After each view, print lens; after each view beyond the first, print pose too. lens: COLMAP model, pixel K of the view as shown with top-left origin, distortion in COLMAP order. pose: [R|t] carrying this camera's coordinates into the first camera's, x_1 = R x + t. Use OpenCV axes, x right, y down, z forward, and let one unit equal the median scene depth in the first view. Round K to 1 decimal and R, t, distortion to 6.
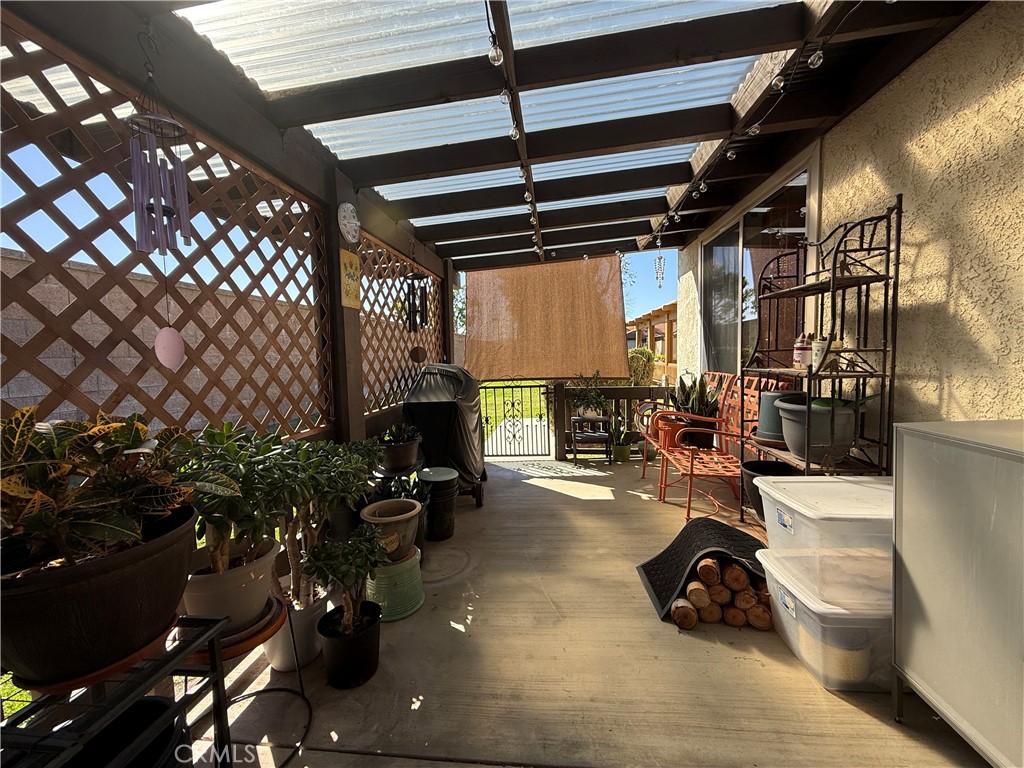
lens RADIAL K [[406.9, 0, 509.3], [0, 406.9, 383.1], [0, 0, 1]] dist [0.001023, -0.000122]
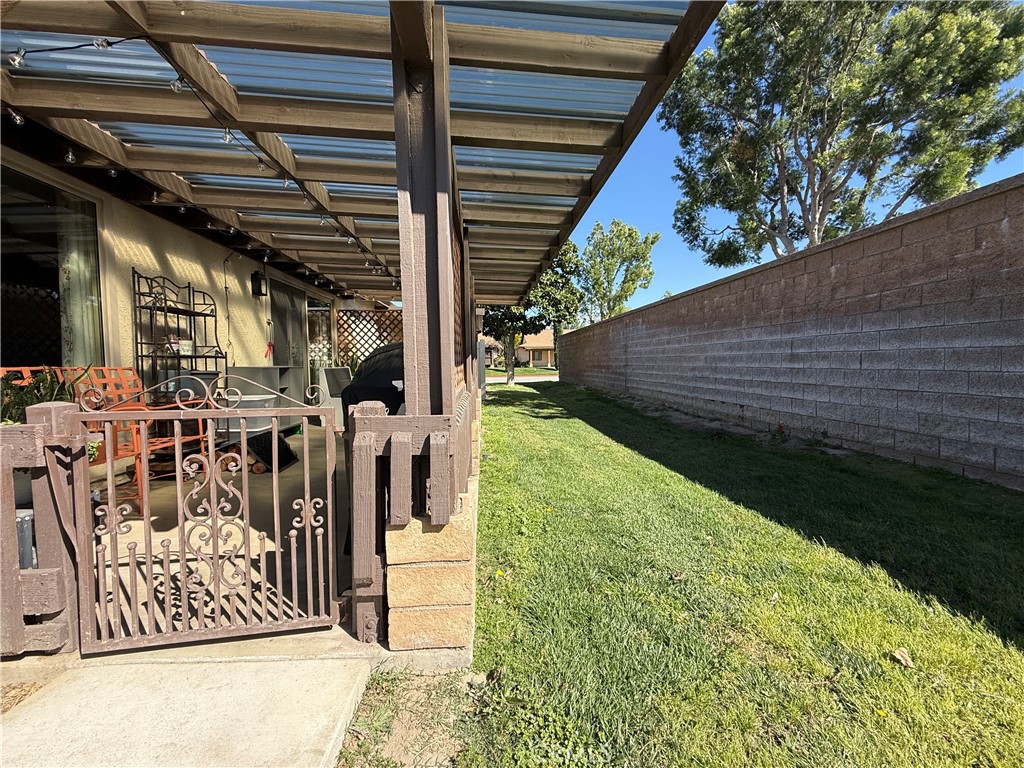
lens RADIAL K [[406.9, 0, 509.3], [0, 406.9, 383.1], [0, 0, 1]] dist [0.001023, -0.000122]
pose [[-0.980817, 0.054831, -0.187062, -0.320856], [0.030639, 0.991060, 0.129849, -0.113176], [0.192510, 0.121627, -0.973728, 3.189815]]
